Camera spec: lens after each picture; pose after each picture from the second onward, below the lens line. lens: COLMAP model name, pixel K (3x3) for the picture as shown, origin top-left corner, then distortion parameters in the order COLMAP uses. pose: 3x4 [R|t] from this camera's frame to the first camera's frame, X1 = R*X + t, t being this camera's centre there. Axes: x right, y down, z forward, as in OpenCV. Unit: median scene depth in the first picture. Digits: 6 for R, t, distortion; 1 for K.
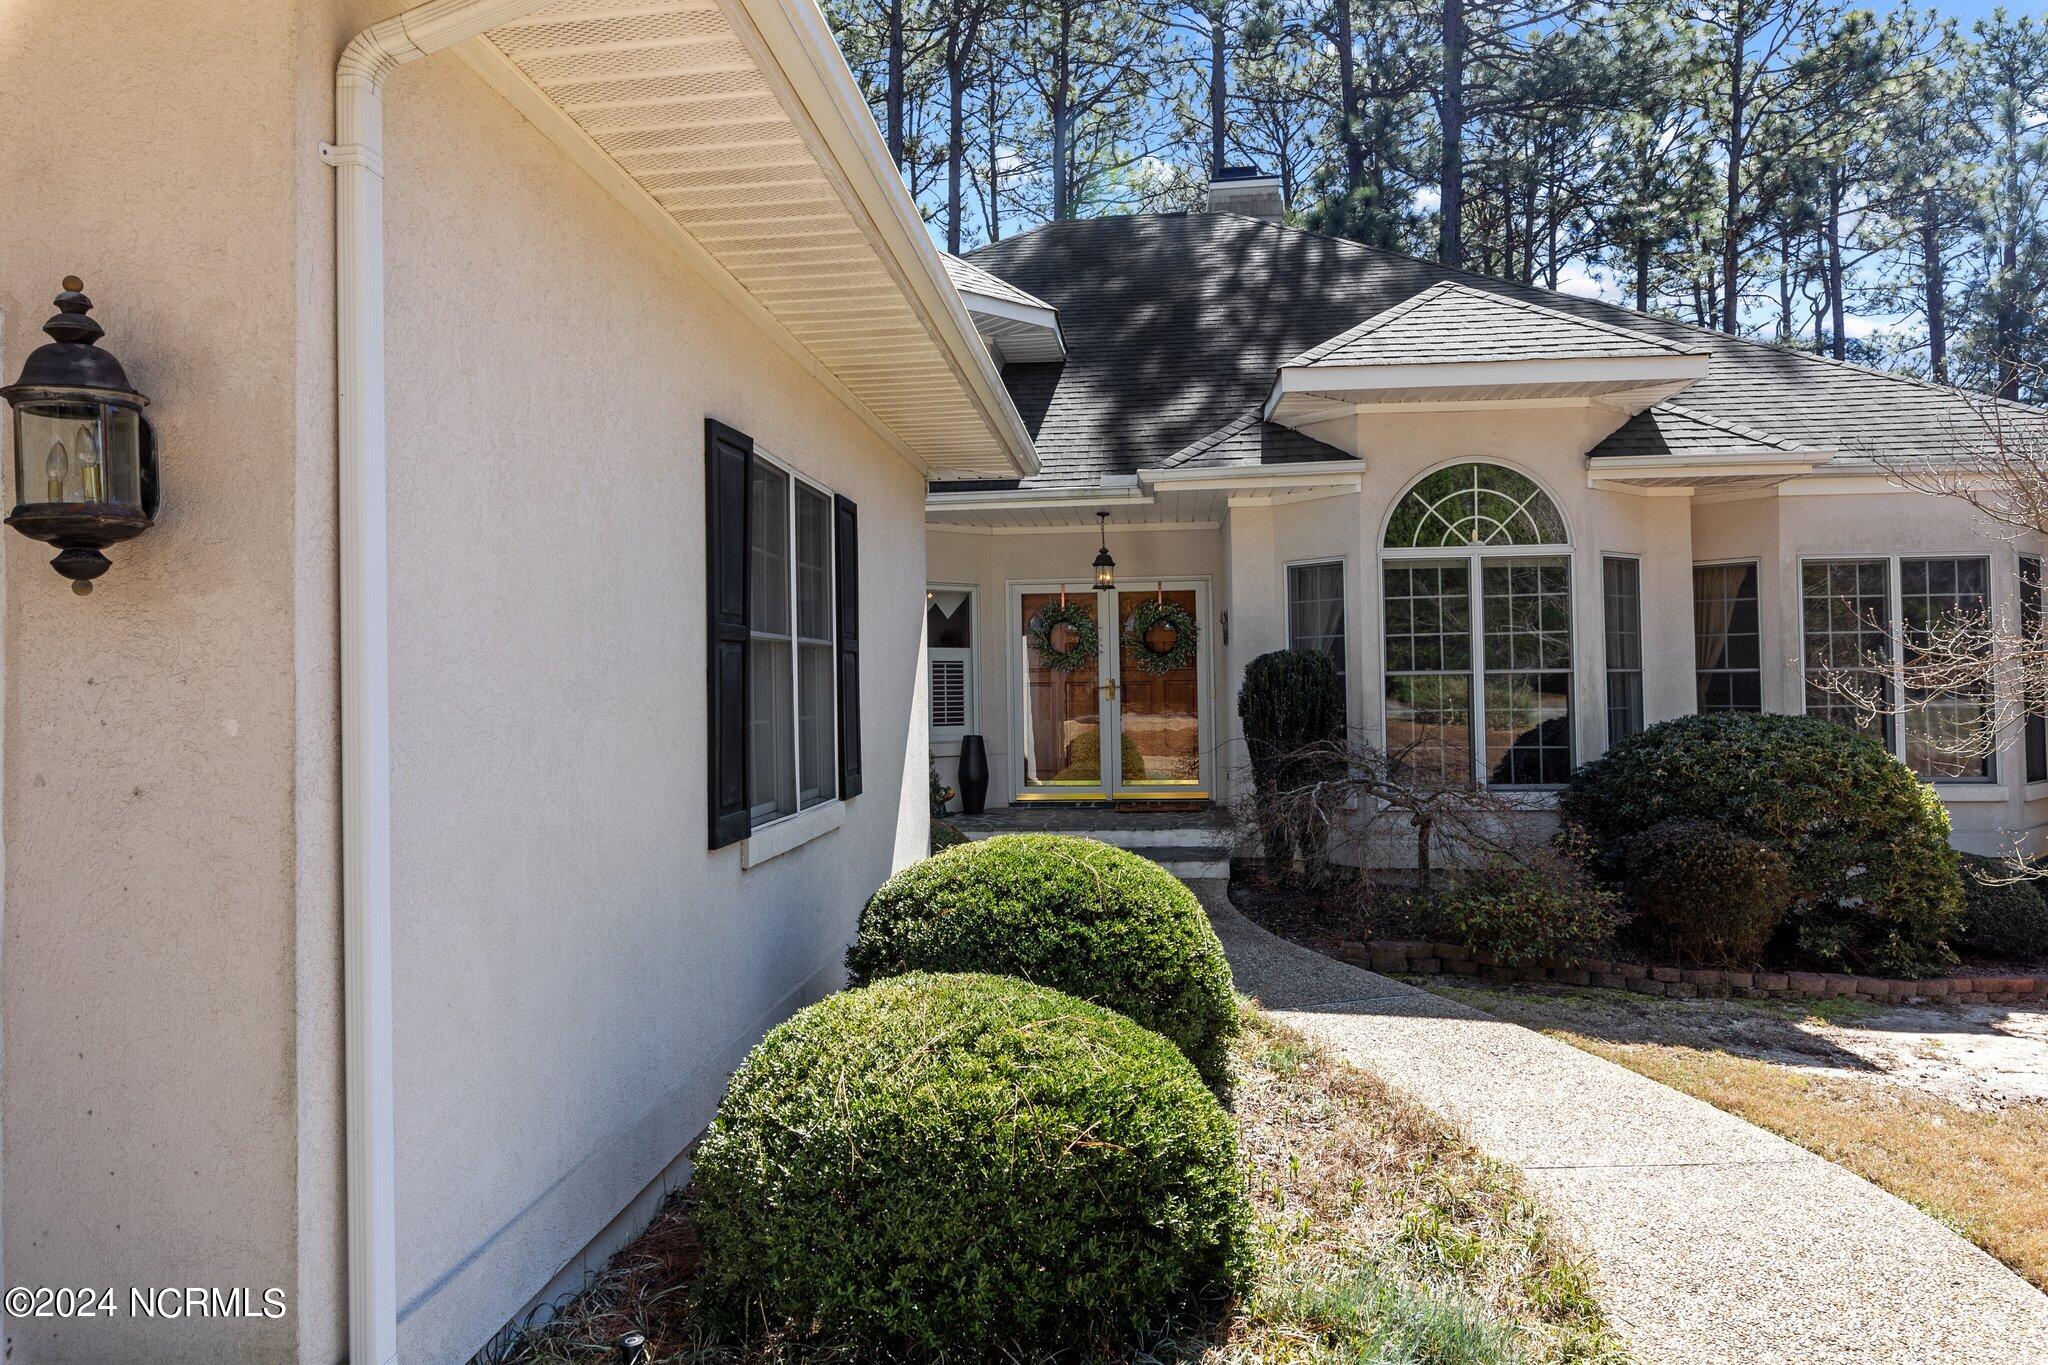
lens RADIAL K [[1344.4, 0, 1011.8], [0, 1344.4, 637.6], [0, 0, 1]] dist [0.000700, 0.001878]
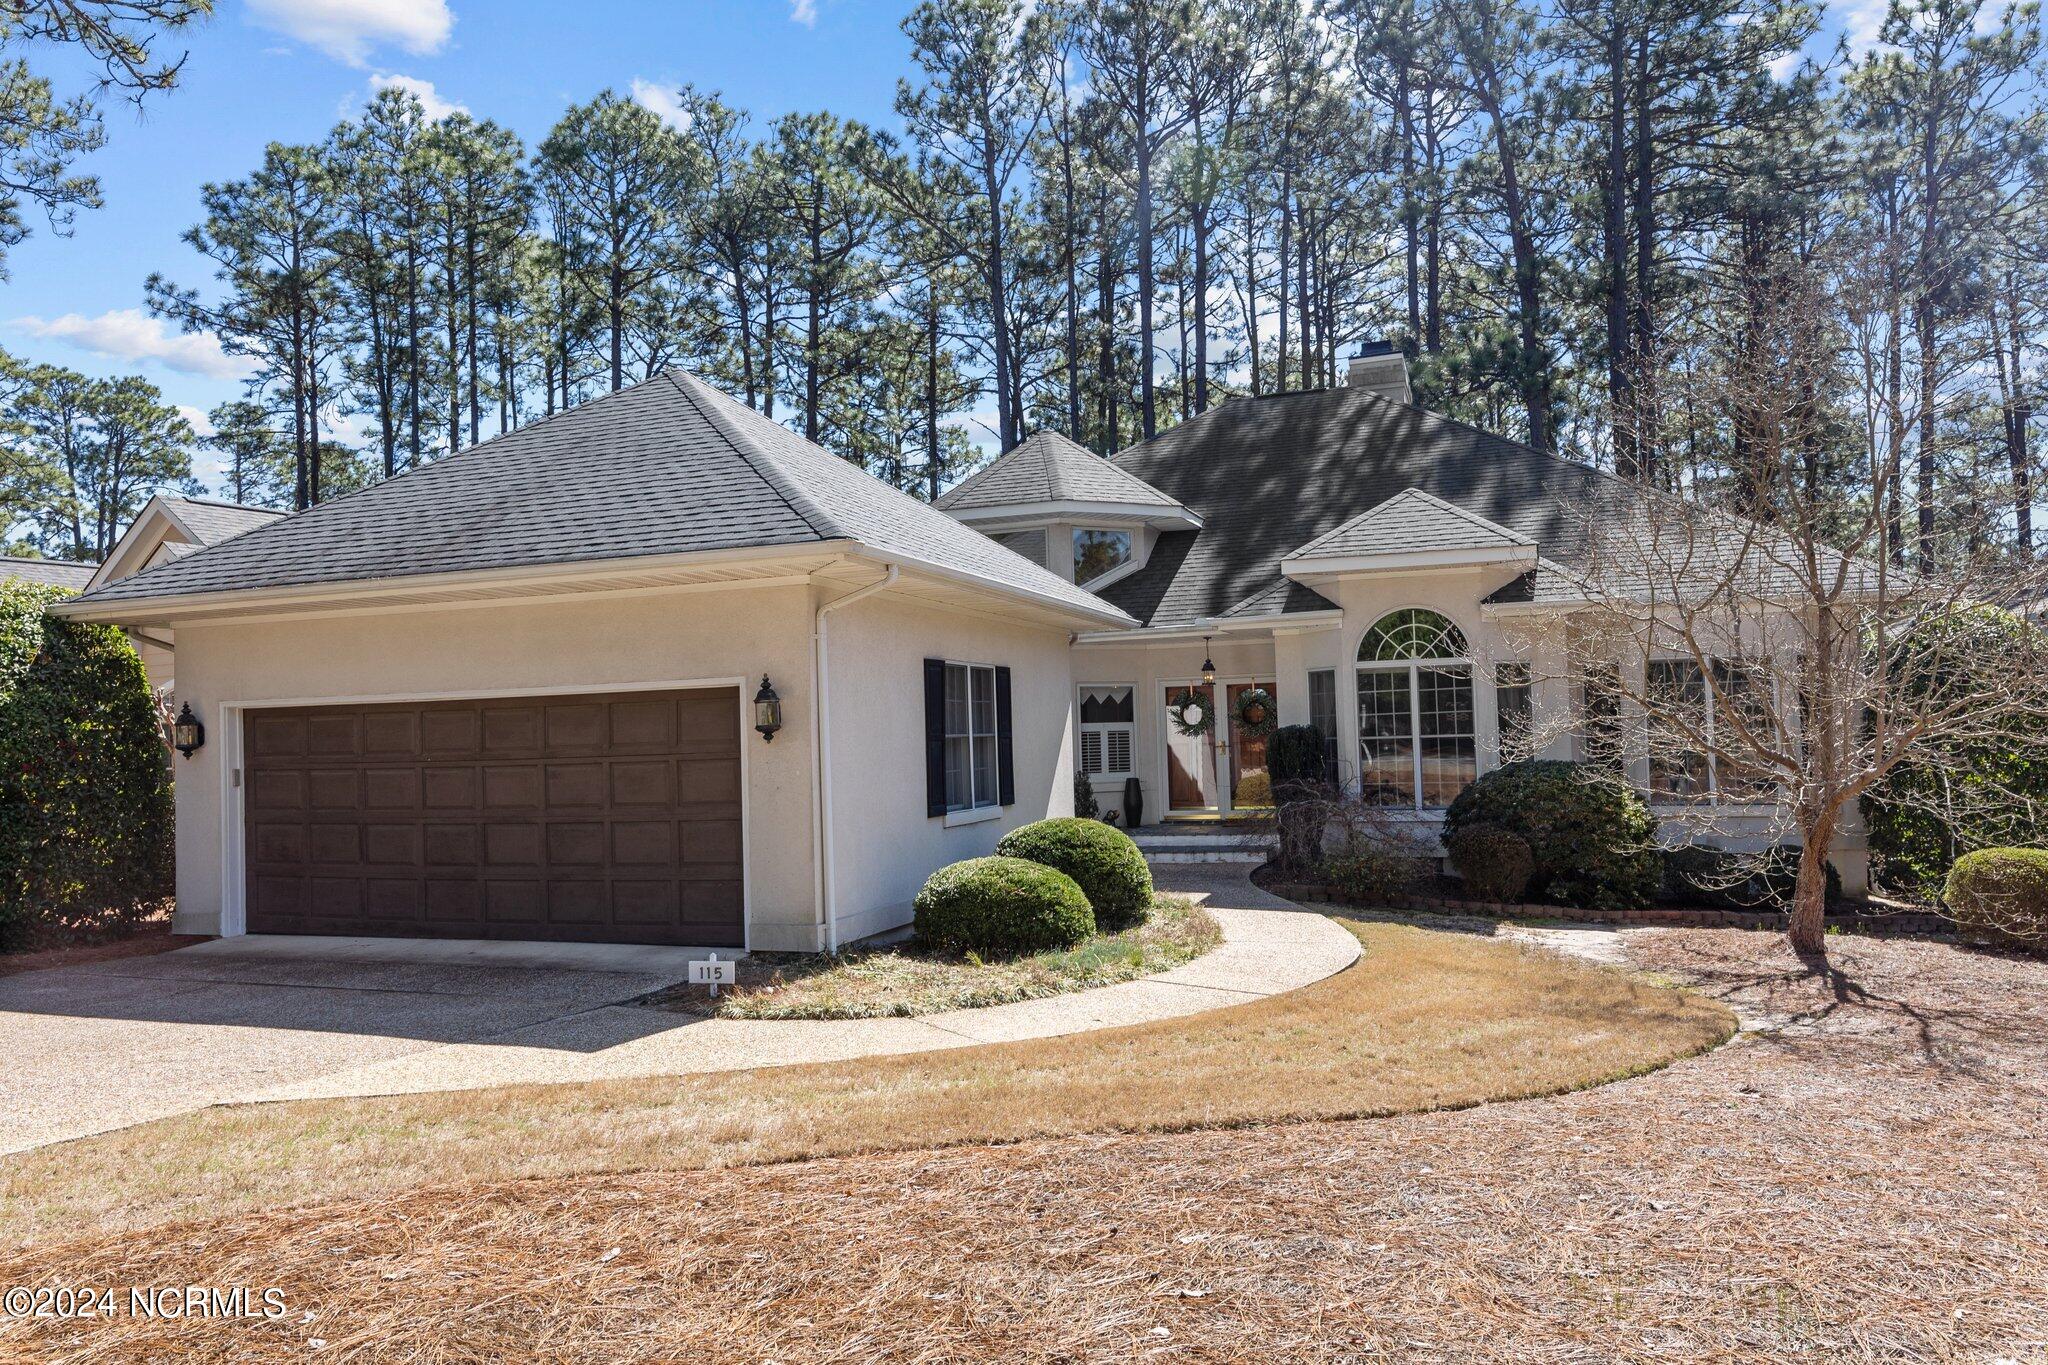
lens RADIAL K [[1401.5, 0, 1024.8], [0, 1401.5, 676.7], [0, 0, 1]] dist [-0.004180, 0.013027]
pose [[0.971762, -0.022342, -0.234902, 0.278201], [0.021782, 0.999750, -0.004976, -0.047902], [0.234955, -0.000281, 0.972006, -0.747722]]
